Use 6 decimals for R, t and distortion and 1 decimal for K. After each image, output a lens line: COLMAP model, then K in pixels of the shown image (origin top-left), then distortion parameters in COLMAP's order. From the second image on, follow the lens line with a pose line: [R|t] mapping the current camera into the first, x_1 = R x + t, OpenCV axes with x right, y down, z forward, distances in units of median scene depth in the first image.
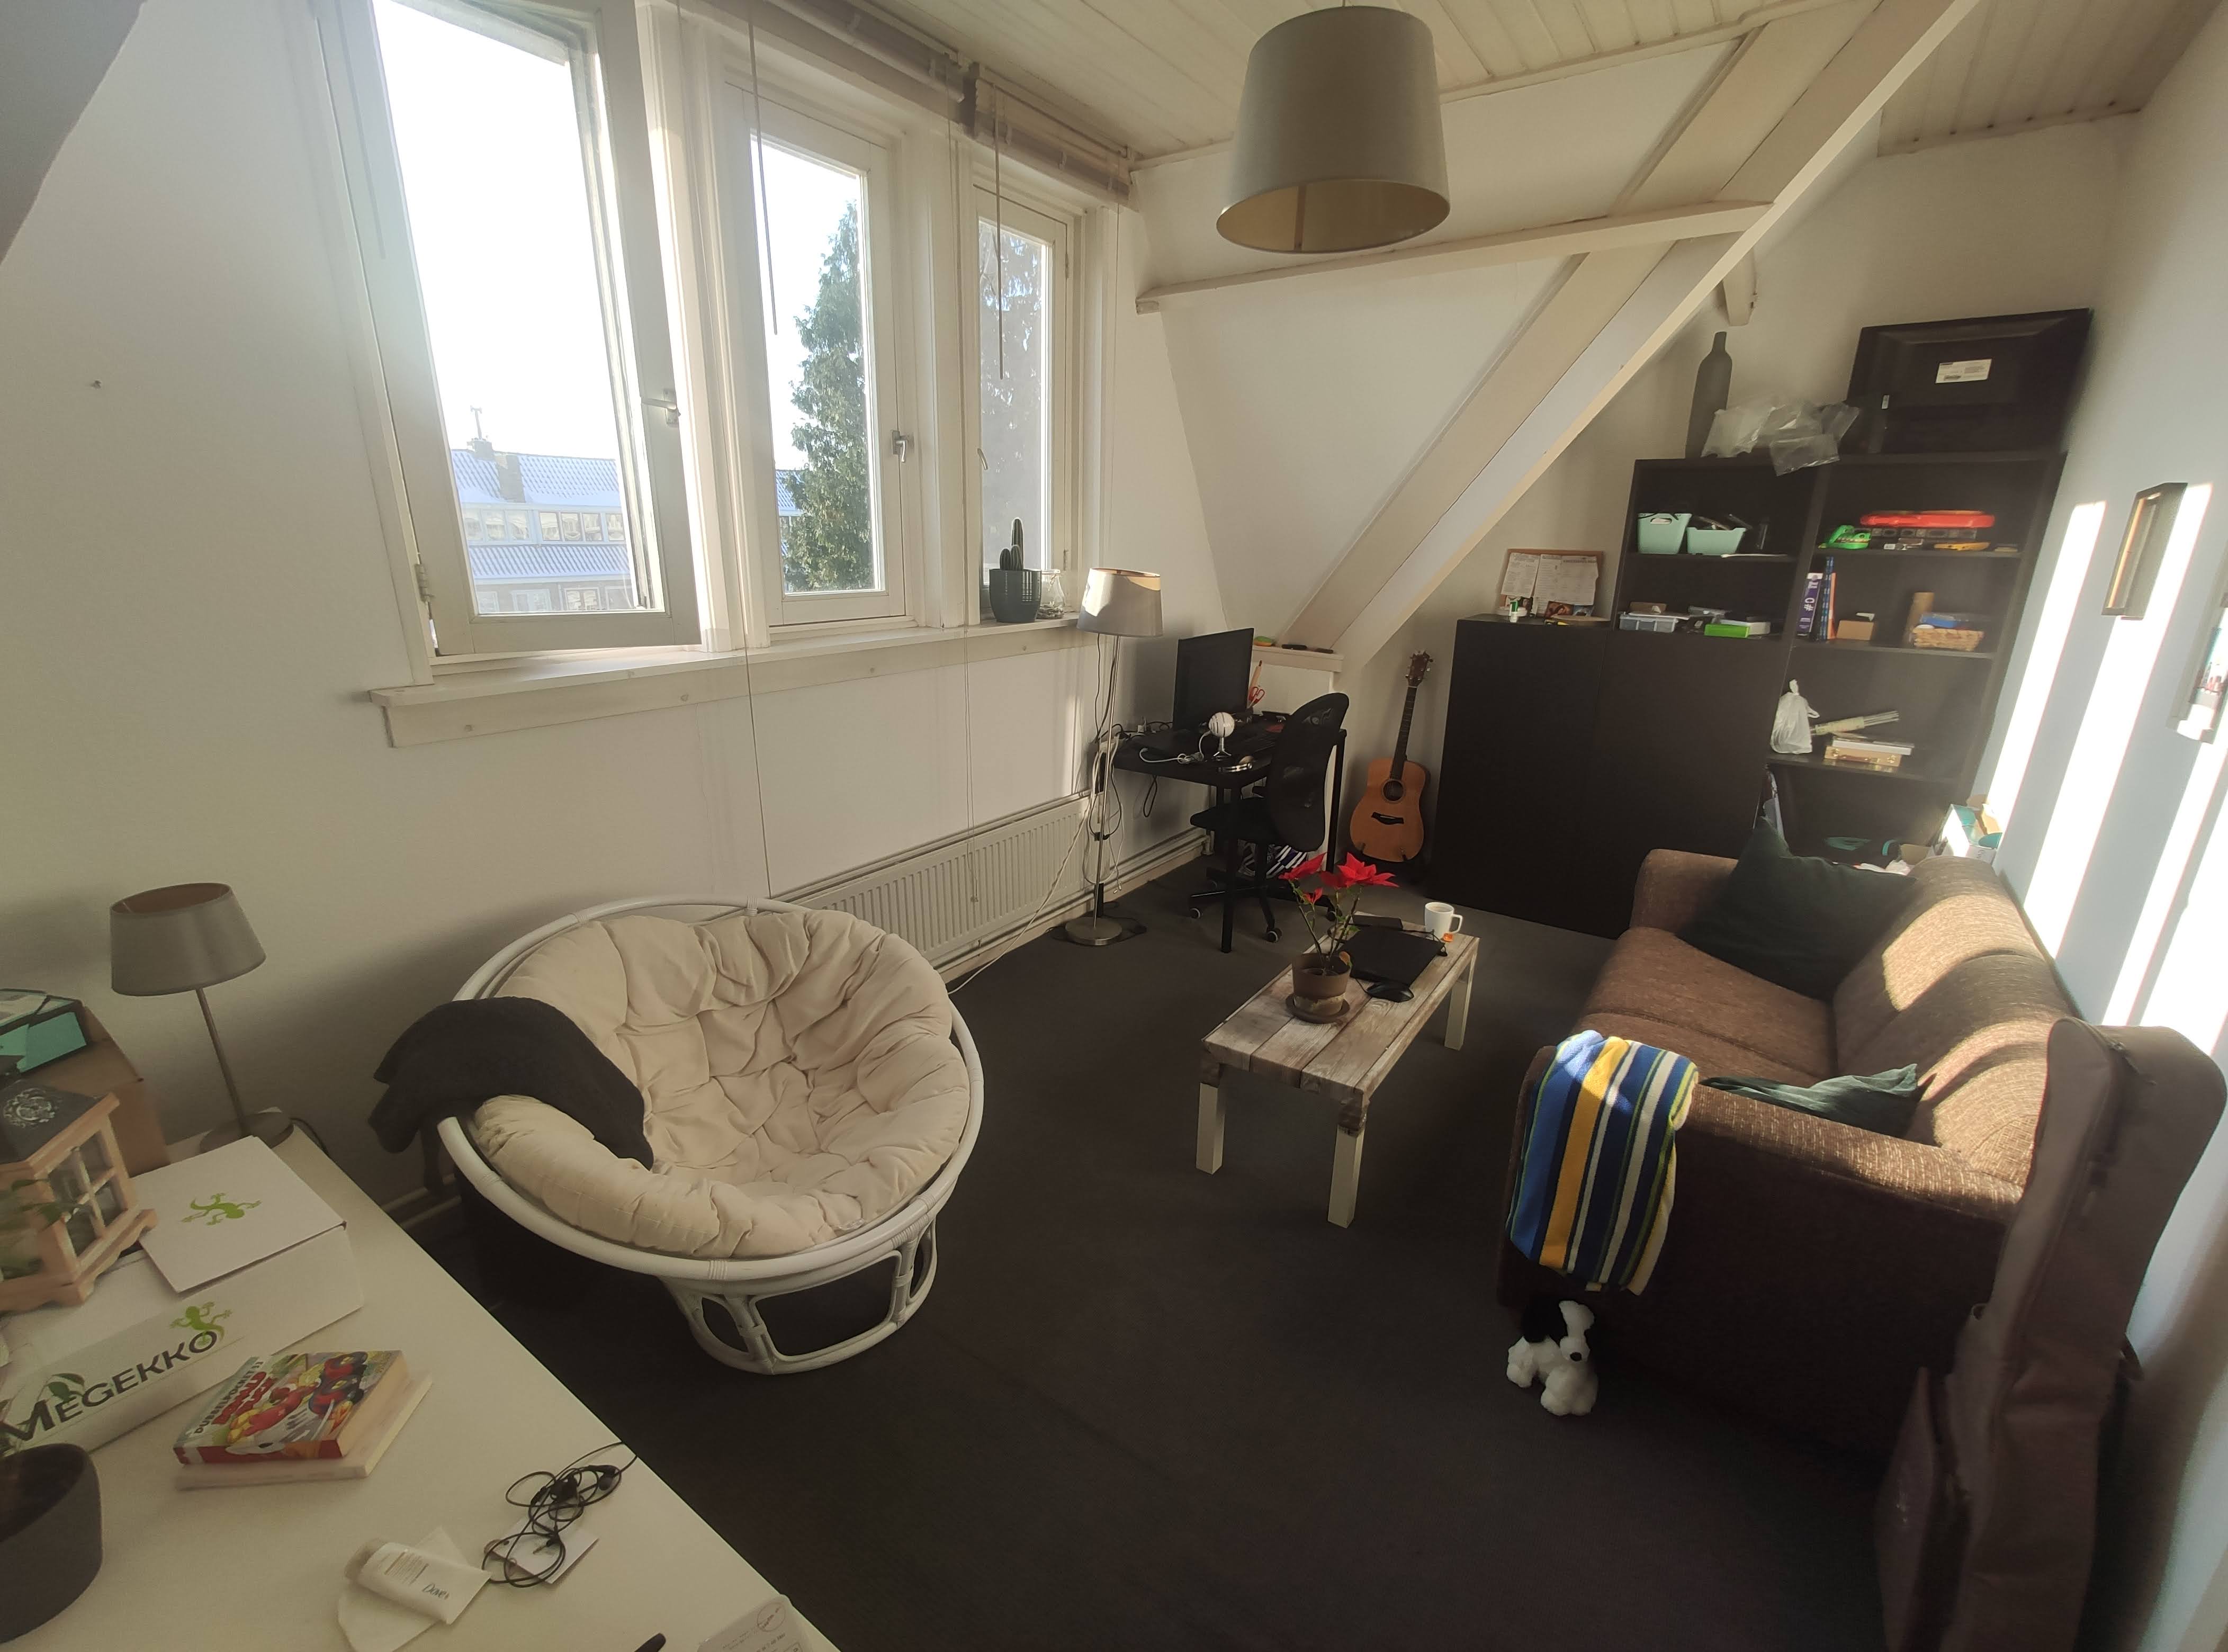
lens RADIAL K [[962.5, 0, 1114.0], [0, 962.5, 826.0], [0, 0, 1]] dist [0.000320, 0.000144]
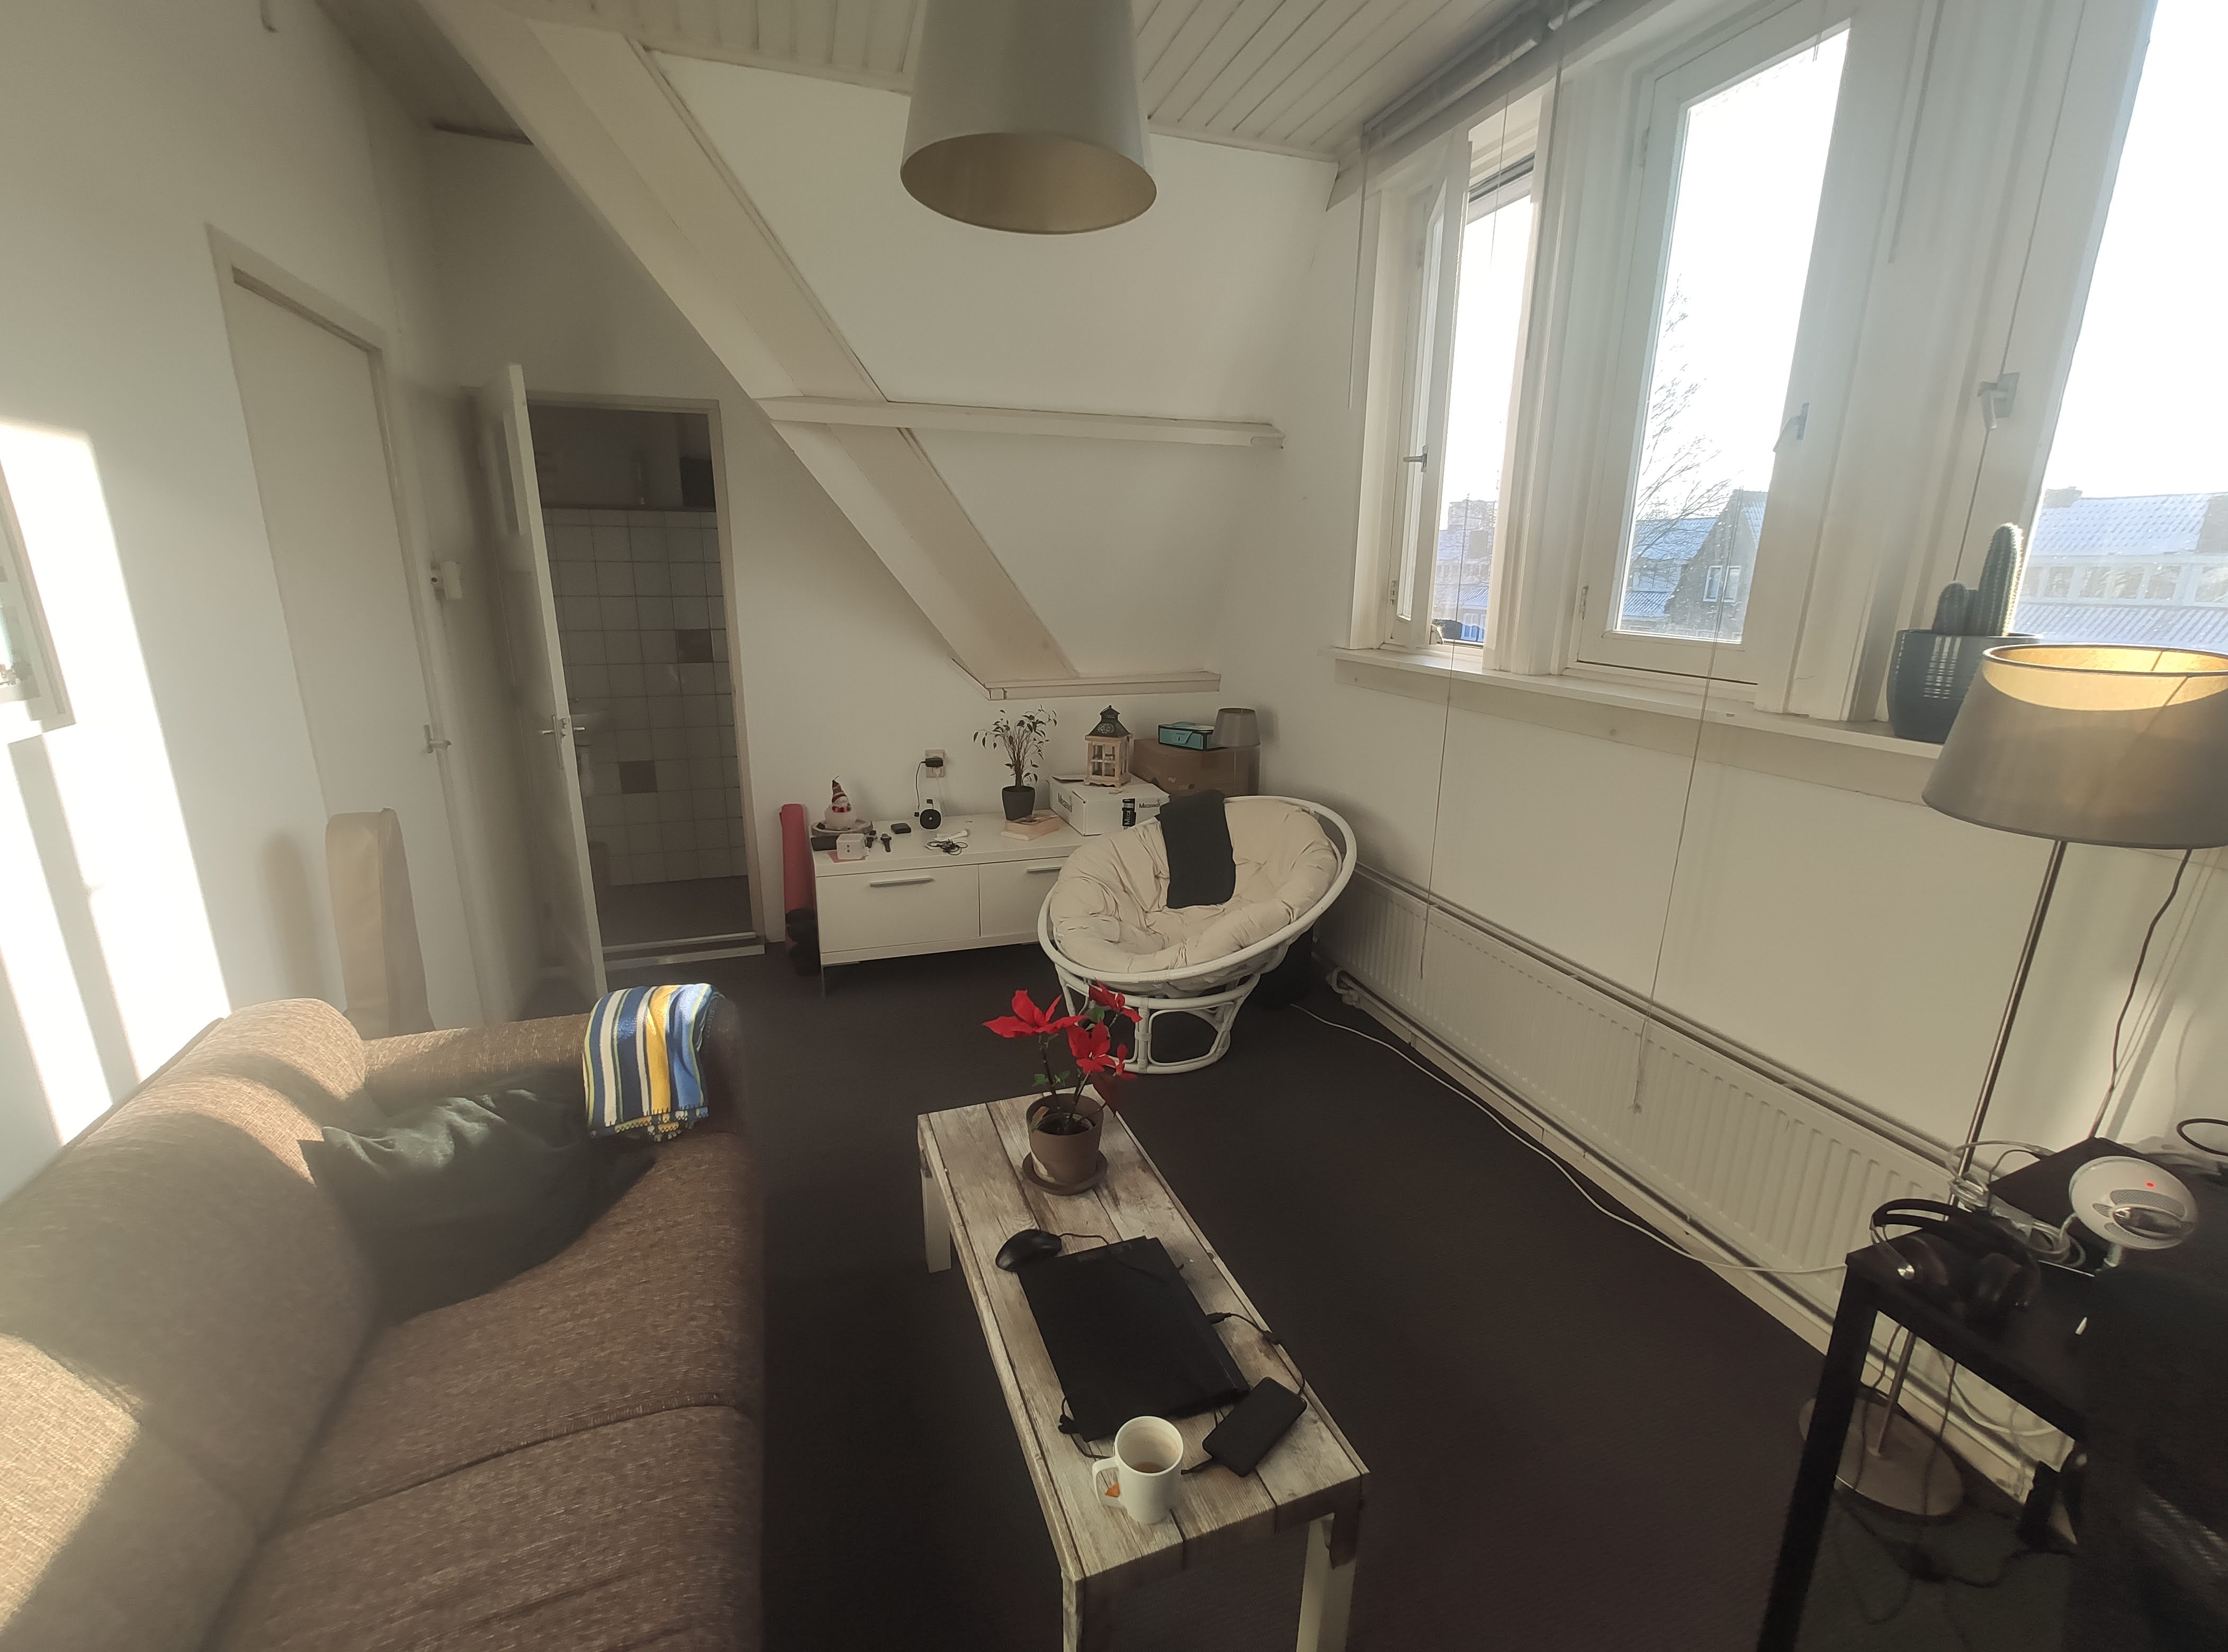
lens RADIAL K [[962.5, 0, 1114.0], [0, 962.5, 826.0], [0, 0, 1]] dist [0.000320, 0.000144]
pose [[-0.581694, 0.186550, -0.791726, 0.605809], [-0.255133, 0.882382, 0.395361, -0.290635], [0.772359, 0.431974, -0.465681, 1.049708]]
